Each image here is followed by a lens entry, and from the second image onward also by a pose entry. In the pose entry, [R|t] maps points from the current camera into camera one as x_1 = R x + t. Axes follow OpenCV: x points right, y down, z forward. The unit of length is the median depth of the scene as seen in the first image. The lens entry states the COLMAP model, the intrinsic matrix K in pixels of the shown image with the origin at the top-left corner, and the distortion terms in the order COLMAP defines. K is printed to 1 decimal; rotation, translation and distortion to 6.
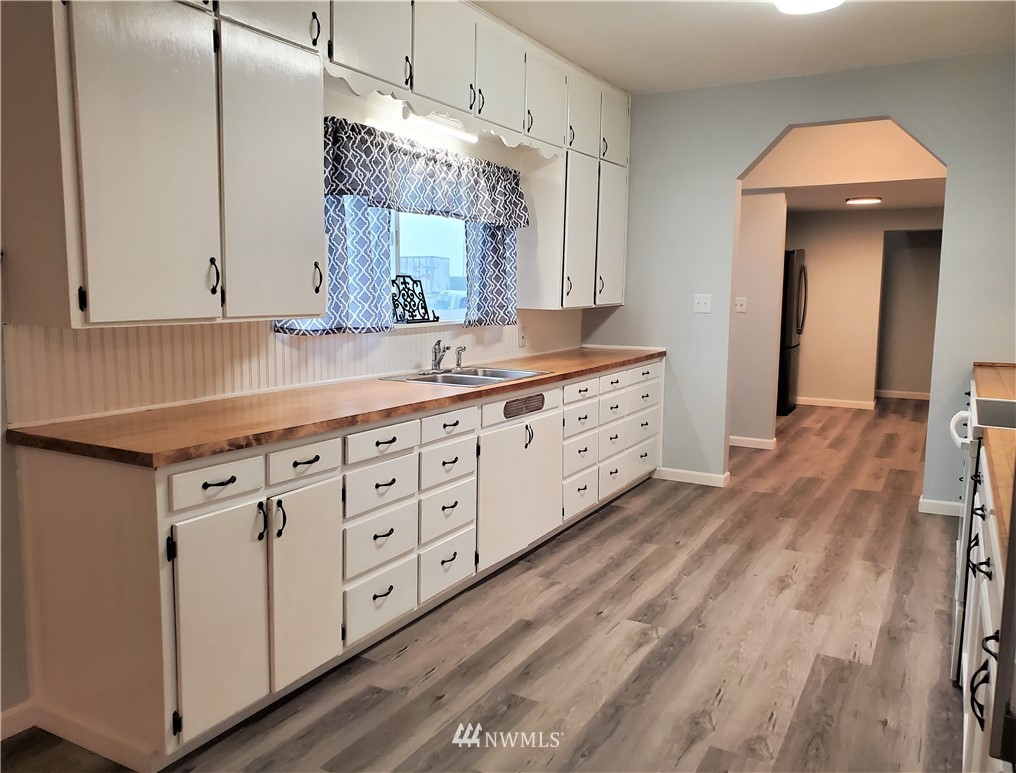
lens RADIAL K [[804.8, 0, 507.2], [0, 804.8, 395.4], [0, 0, 1]] dist [0.034706, -0.005723]
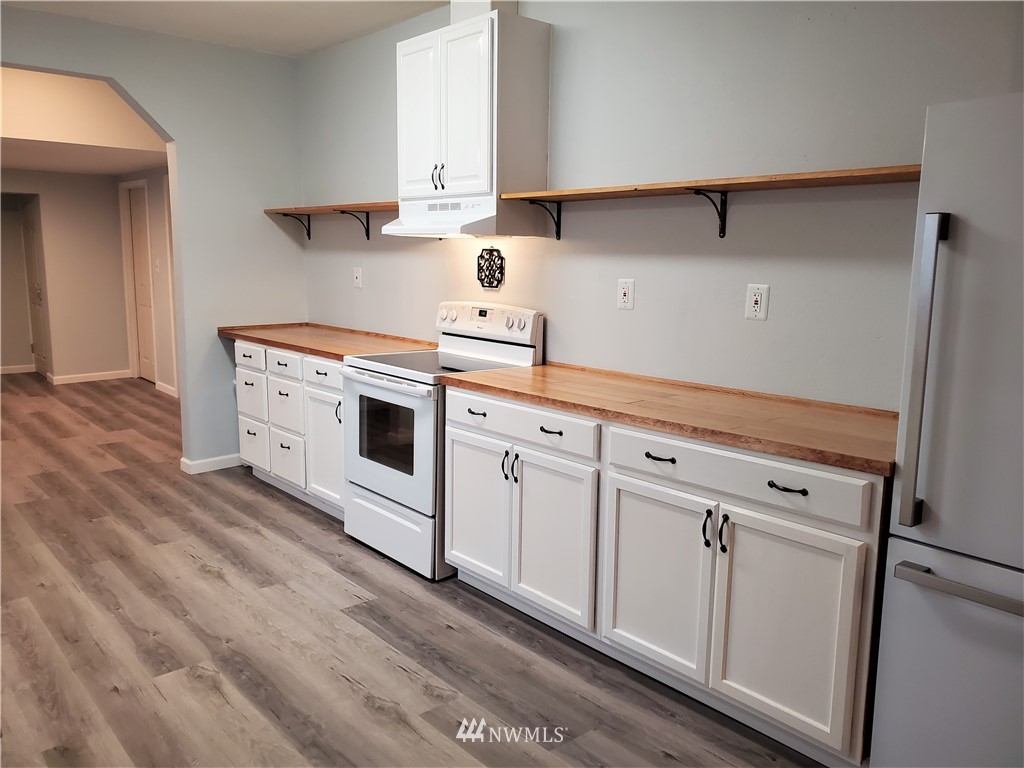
lens RADIAL K [[803.8, 0, 512.0], [0, 803.8, 384.0], [0, 0, 1]] dist [-0.003342, 0.045062]
pose [[0.345316, -0.149611, 0.926484, -0.403865], [0.116407, 0.986416, 0.115902, -0.059518], [-0.931239, 0.067827, 0.358041, 0.336033]]
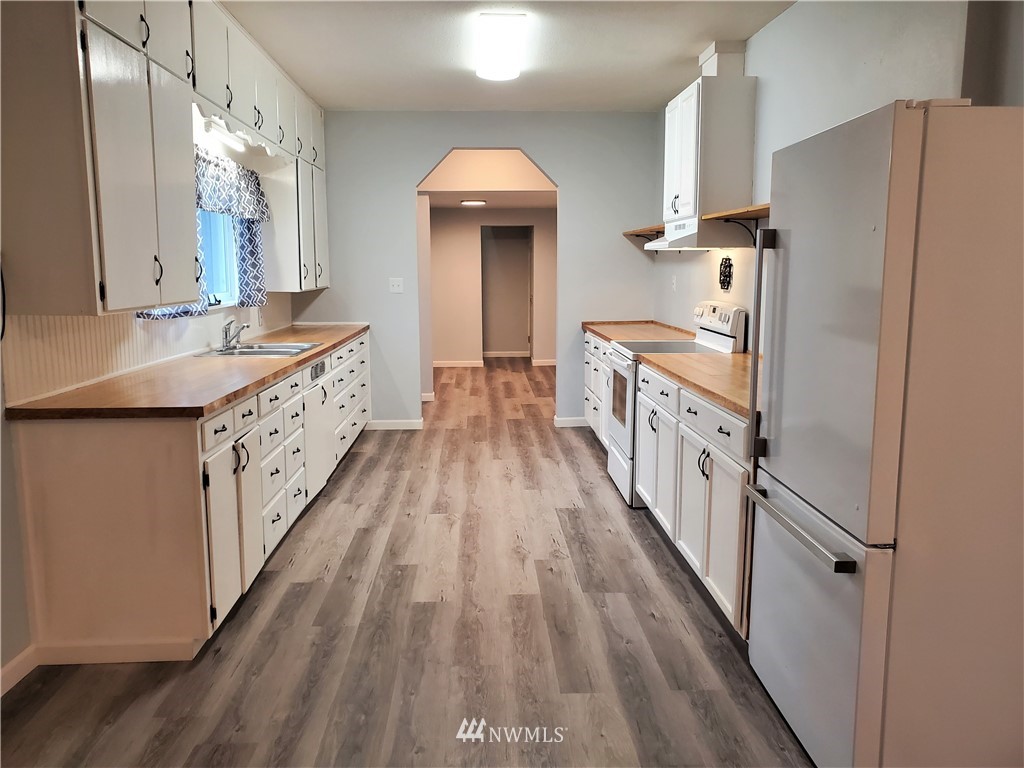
lens RADIAL K [[790.4, 0, 512.0], [0, 790.4, 384.0], [0, 0, 1]] dist [0.147717, -0.112397]
pose [[0.852375, -0.088792, 0.515337, -0.388243], [0.083313, 0.995950, 0.033801, 0.018660], [-0.516251, 0.014123, 0.856321, -0.229228]]
